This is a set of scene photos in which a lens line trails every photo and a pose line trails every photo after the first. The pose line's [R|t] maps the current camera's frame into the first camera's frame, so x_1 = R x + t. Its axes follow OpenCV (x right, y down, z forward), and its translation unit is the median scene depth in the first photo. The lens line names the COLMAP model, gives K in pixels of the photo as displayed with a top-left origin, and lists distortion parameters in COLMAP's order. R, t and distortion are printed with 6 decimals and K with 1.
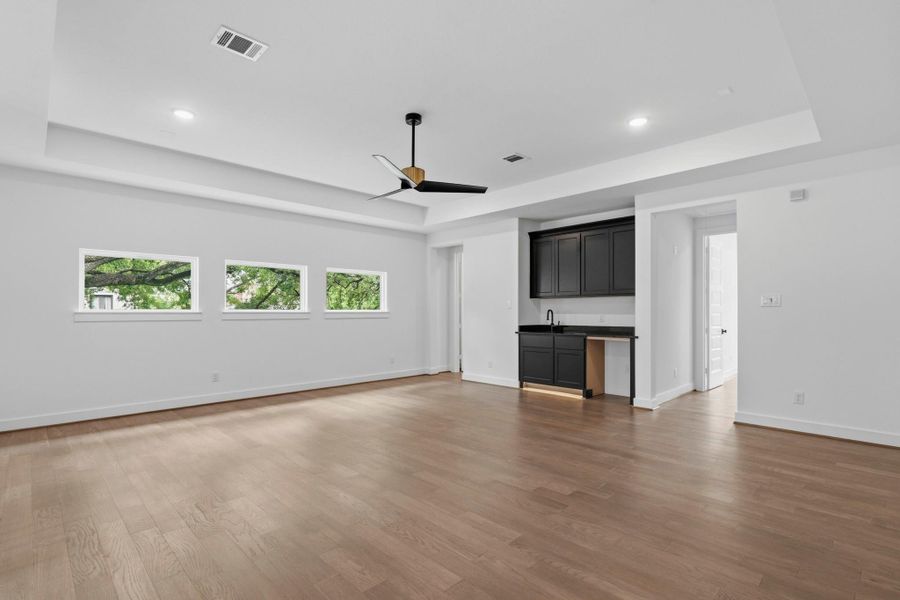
lens RADIAL K [[435.6, 0, 447.0], [0, 435.6, 314.9], [0, 0, 1]] dist [0.003646, 0.000575]
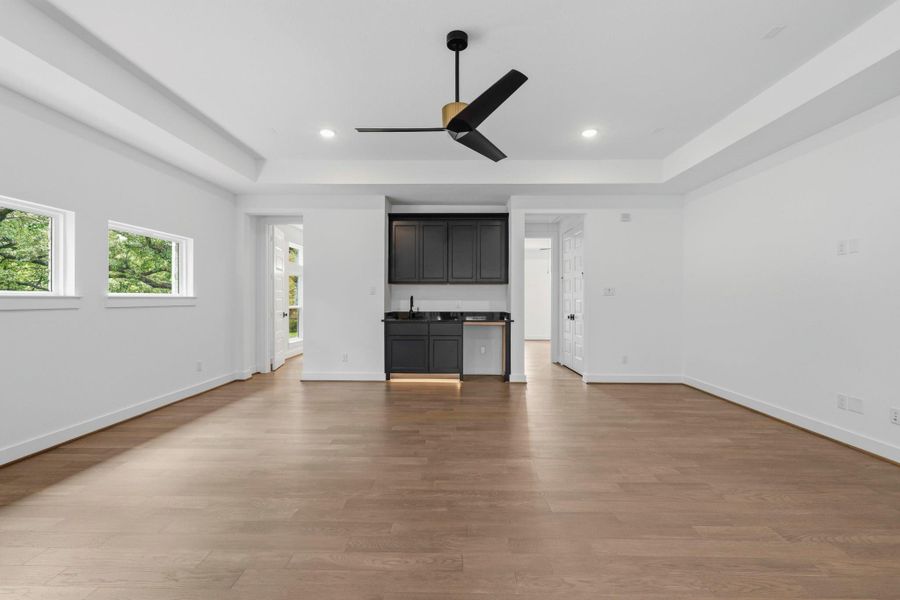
lens RADIAL K [[402.3, 0, 450.0], [0, 402.3, 300.0], [0, 0, 1]] dist [0.001096, 0.000431]
pose [[0.707222, 0.002188, 0.706988, -0.347364], [0.000453, 0.999994, -0.003548, 0.000610], [-0.706991, 0.002829, 0.707217, 0.311039]]
